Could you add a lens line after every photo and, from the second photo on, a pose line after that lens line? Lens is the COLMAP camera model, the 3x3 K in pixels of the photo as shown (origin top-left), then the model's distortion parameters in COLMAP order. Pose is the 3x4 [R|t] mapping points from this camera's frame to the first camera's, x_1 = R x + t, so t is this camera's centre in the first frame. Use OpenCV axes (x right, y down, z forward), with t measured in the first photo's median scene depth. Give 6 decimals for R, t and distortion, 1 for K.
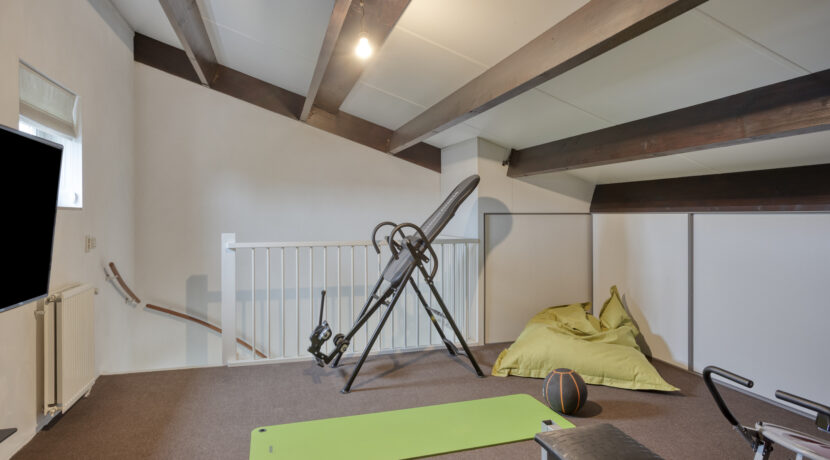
lens RADIAL K [[456.3, 0, 414.4], [0, 456.3, 220.4], [0, 0, 1]] dist [0.001768, 0.001188]
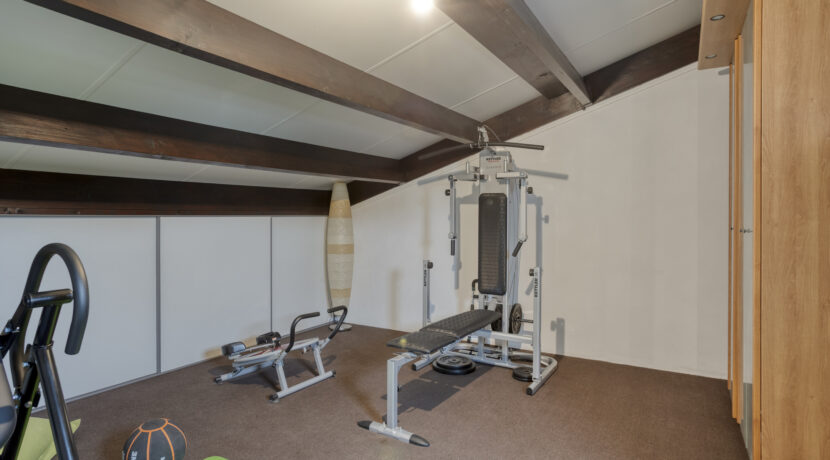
lens RADIAL K [[456.3, 0, 414.4], [0, 456.3, 220.4], [0, 0, 1]] dist [0.001768, 0.001188]
pose [[-0.661711, -0.004975, 0.749742, -0.553556], [0.004488, 0.999934, 0.010596, -0.015905], [-0.749745, 0.010376, -0.661645, 1.227211]]
